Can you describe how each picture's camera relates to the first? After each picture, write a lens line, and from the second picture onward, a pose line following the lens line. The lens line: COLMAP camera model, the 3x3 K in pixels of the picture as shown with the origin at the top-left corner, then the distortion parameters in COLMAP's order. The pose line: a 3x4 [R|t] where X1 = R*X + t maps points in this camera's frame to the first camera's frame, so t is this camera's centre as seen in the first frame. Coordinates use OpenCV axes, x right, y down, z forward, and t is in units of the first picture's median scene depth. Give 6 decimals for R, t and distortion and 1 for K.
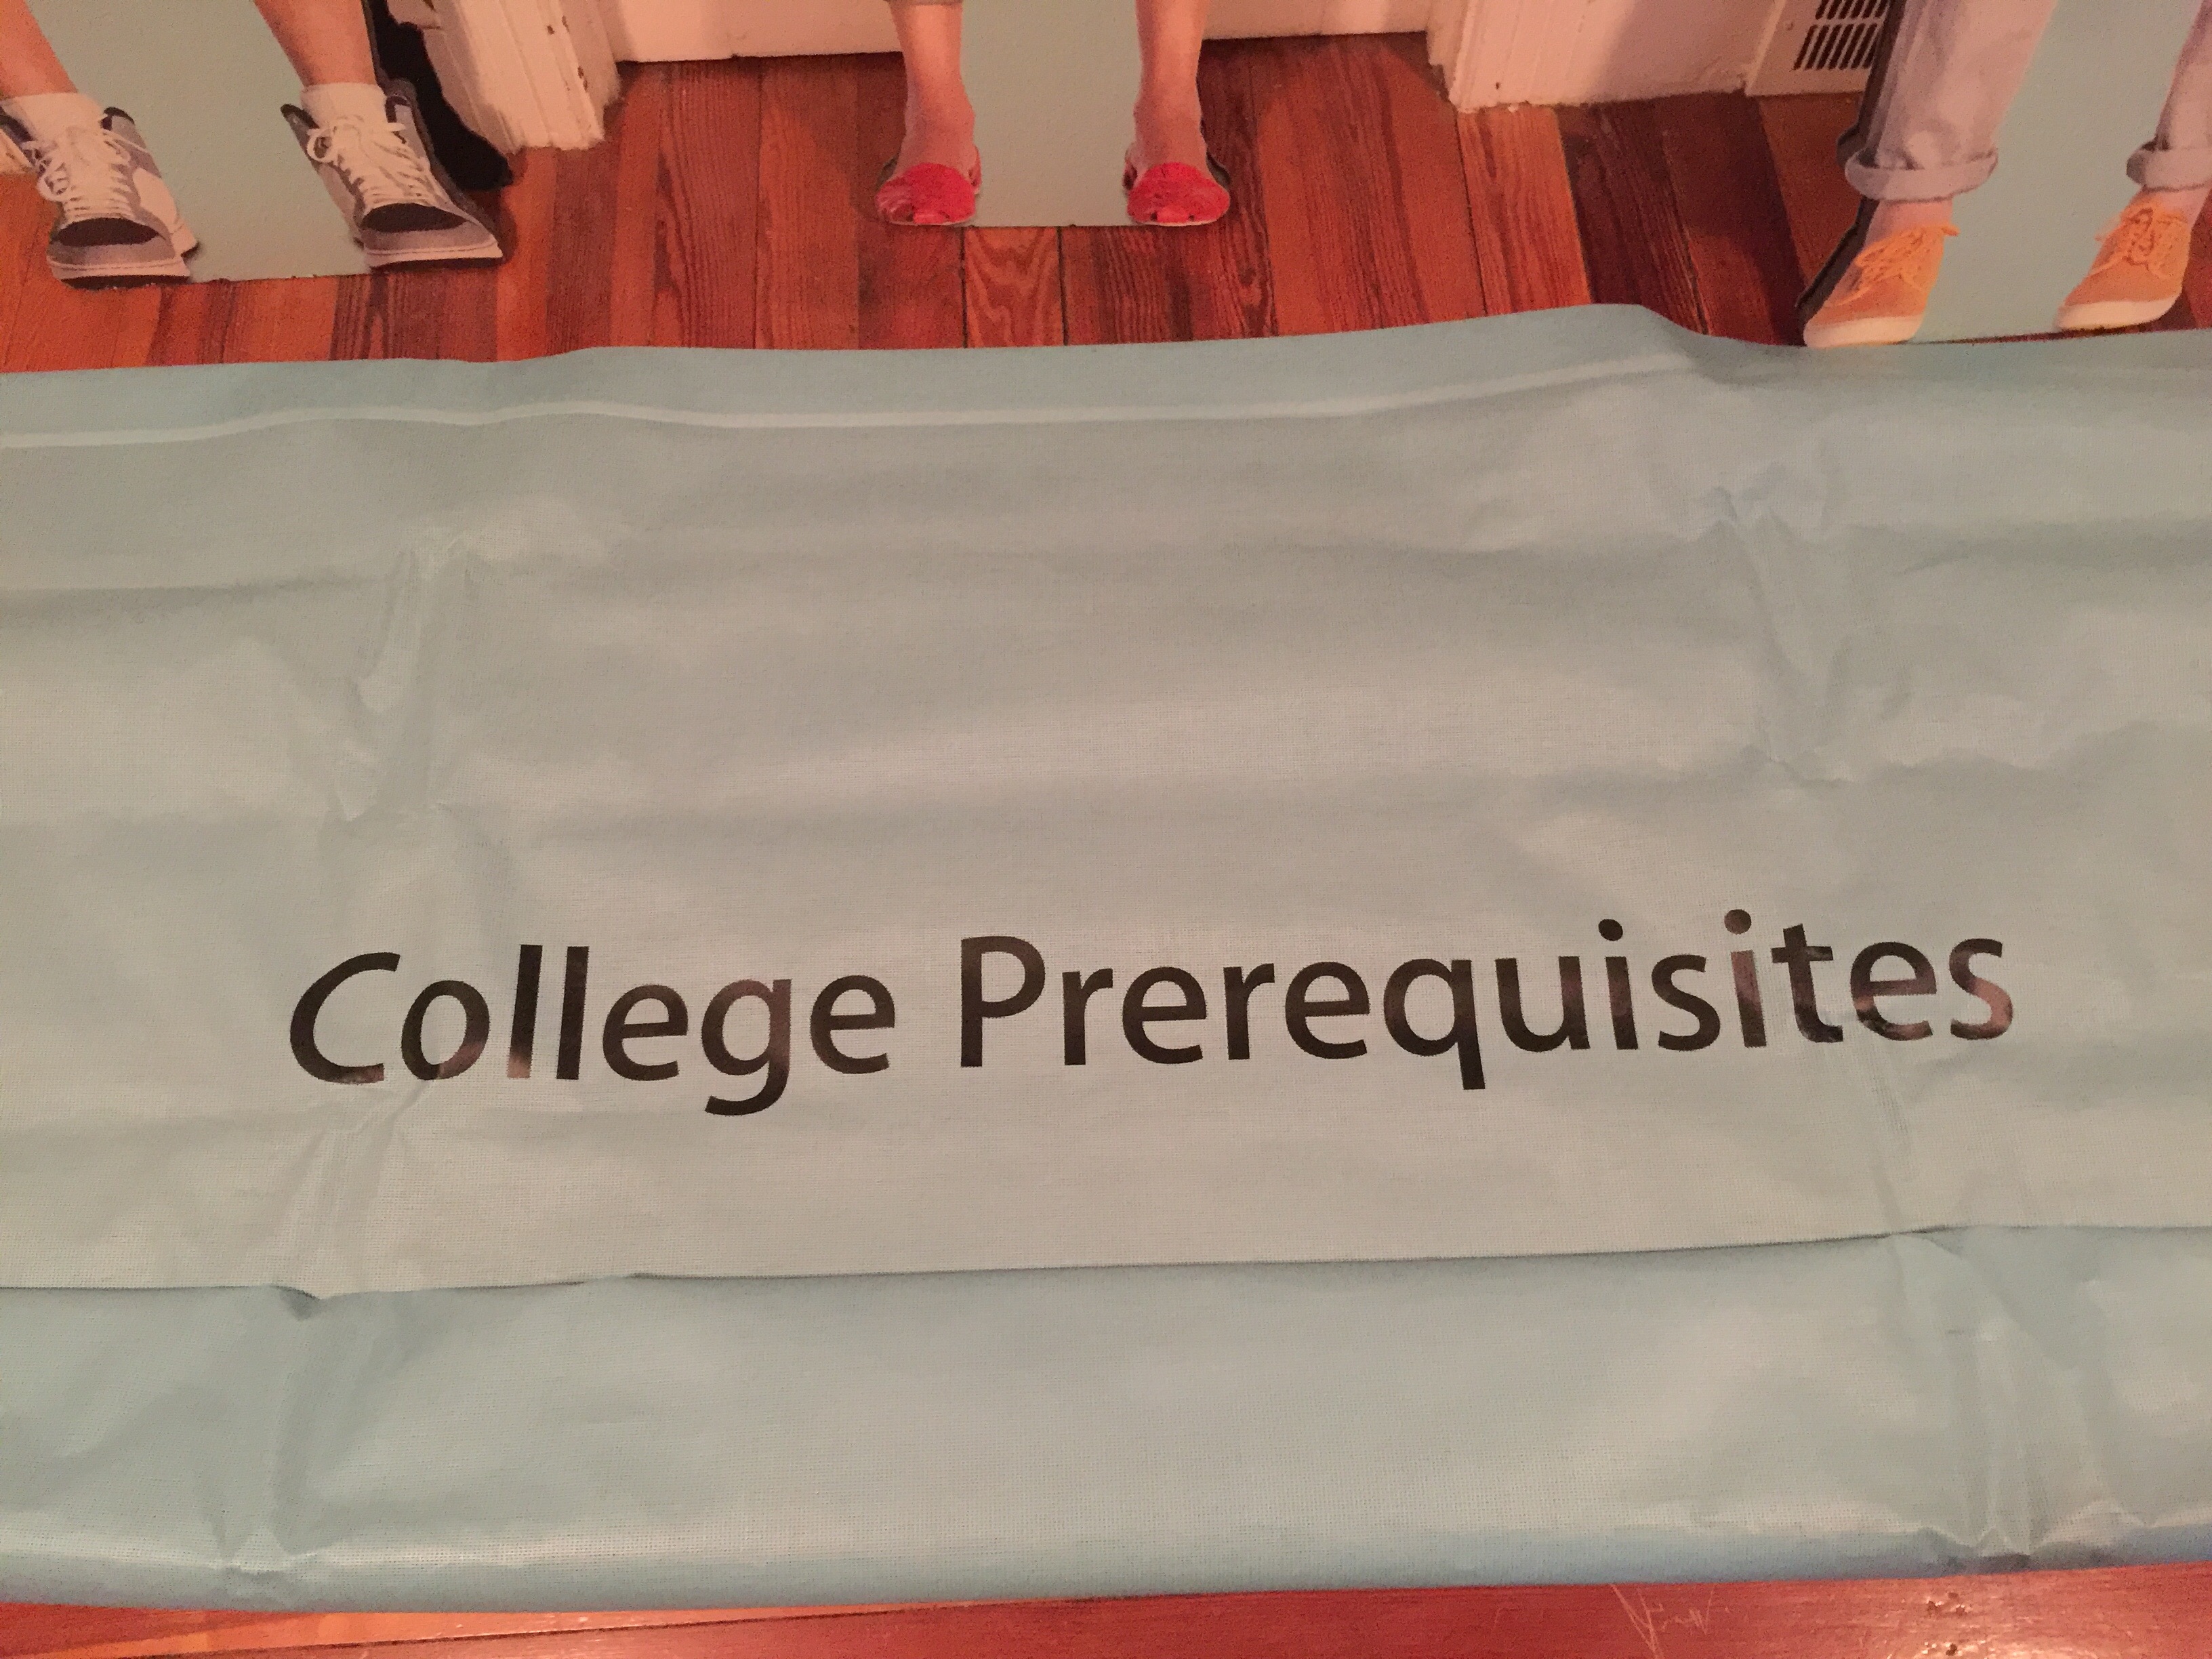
lens RADIAL K [[1899.6, 0, 1106.0], [0, 1899.6, 829.5], [0, 0, 1]] dist [0.082991, -0.114842]
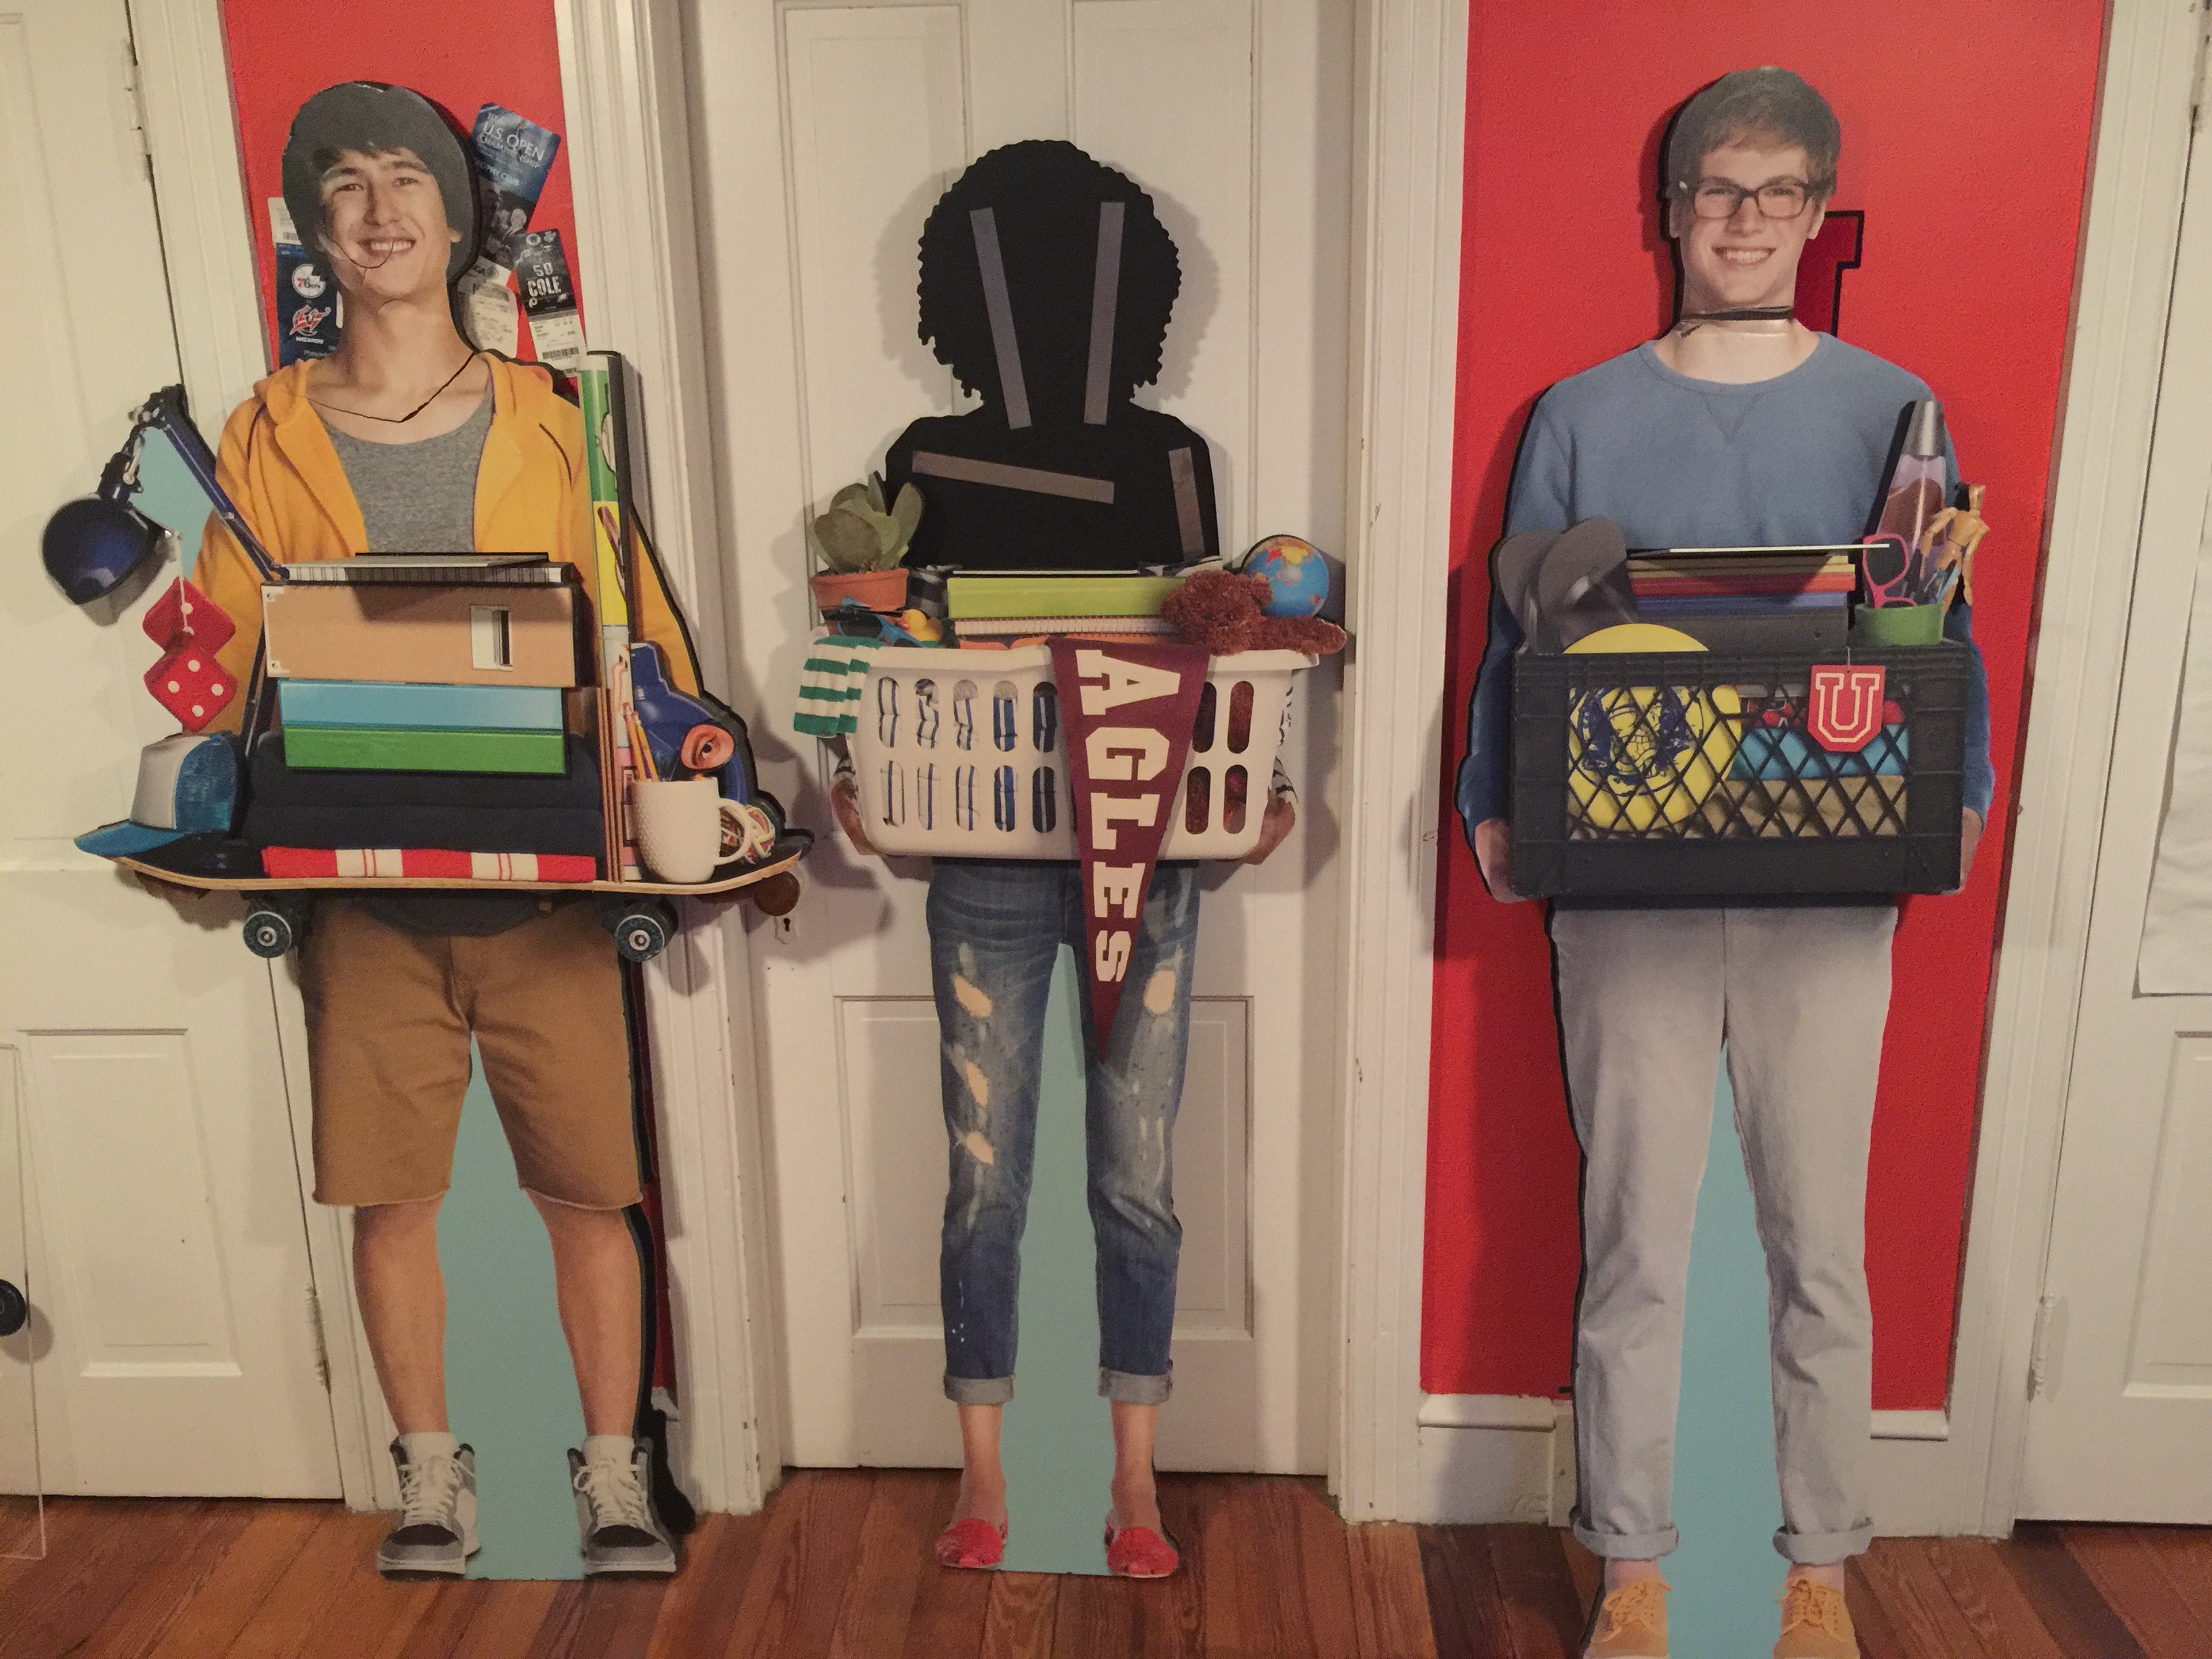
lens RADIAL K [[1908.1, 0, 1095.9], [0, 1908.1, 830.2], [0, 0, 1]] dist [0.080602, -0.105455]
pose [[0.994297, 0.016082, -0.105428, 0.145732], [-0.090606, 0.648815, -0.755533, 0.409842], [0.056253, 0.760776, 0.646572, -0.348788]]
